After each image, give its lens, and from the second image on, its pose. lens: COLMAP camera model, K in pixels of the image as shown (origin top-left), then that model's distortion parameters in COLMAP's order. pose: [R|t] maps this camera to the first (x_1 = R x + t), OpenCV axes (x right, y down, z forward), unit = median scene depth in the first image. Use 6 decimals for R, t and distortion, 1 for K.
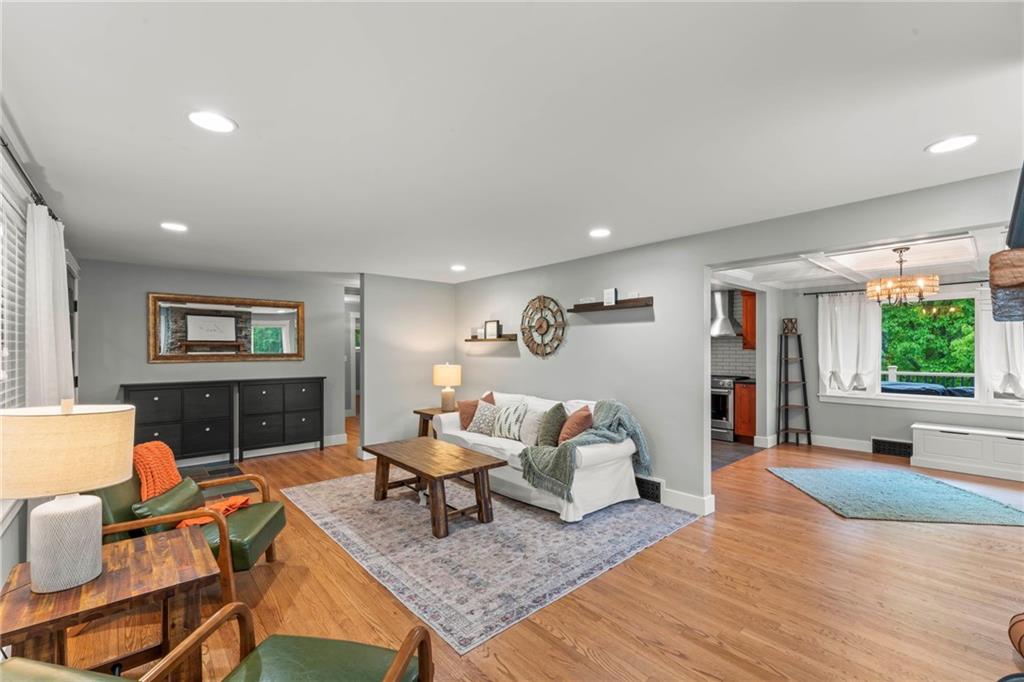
lens RADIAL K [[436.0, 0, 512.0], [0, 436.0, 341.0], [0, 0, 1]] dist [-0.000976, -0.000257]
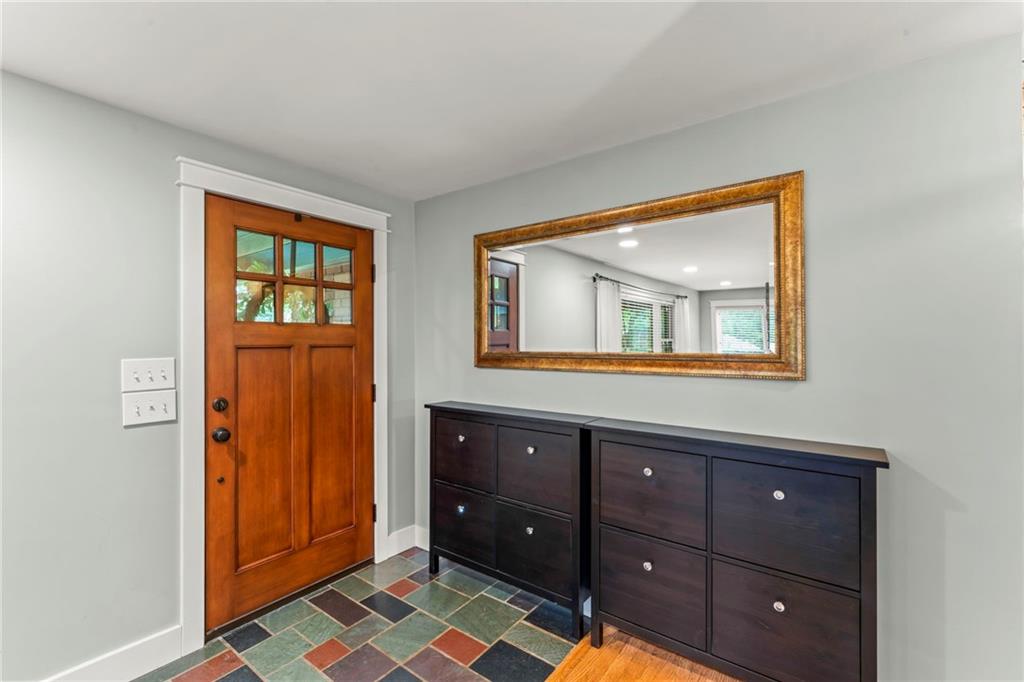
lens RADIAL K [[443.2, 0, 498.7], [0, 443.2, 339.0], [0, 0, 1]] dist [-0.000580, -0.000094]
pose [[0.180884, -0.004582, -0.983494, -0.455492], [0.018315, 0.999831, -0.001289, 0.027568], [0.983334, -0.017779, 0.180938, 1.457687]]
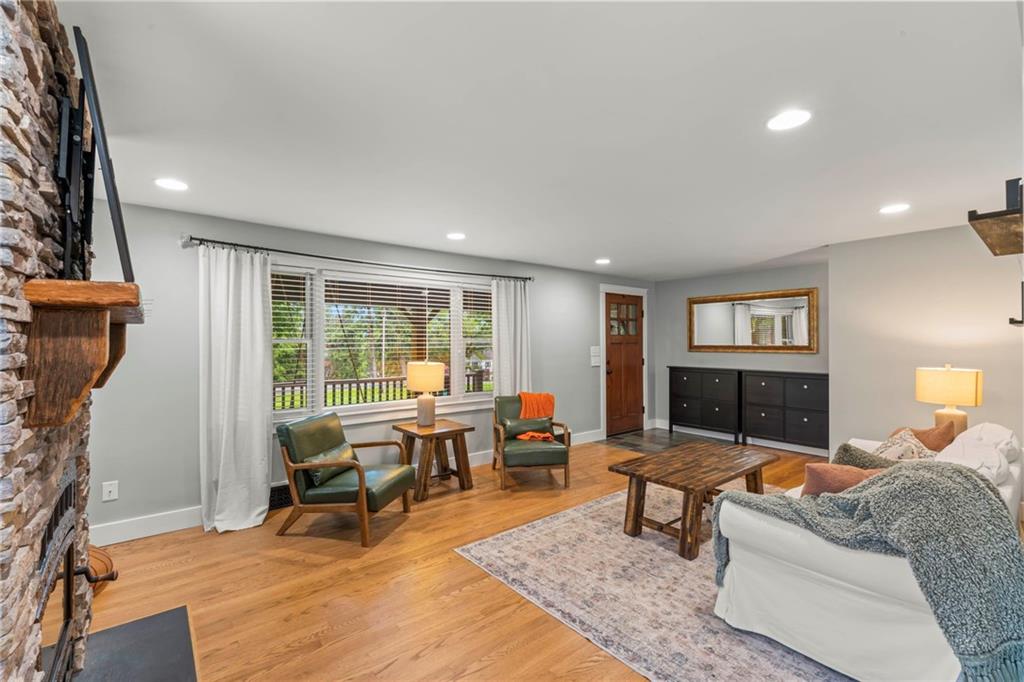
lens RADIAL K [[443.2, 0, 498.7], [0, 443.2, 339.0], [0, 0, 1]] dist [-0.000580, -0.000094]
pose [[-0.058634, -0.003648, -0.998273, 0.864509], [0.018805, 0.999812, -0.004758, 0.012295], [0.998102, -0.019051, -0.058554, 0.790652]]
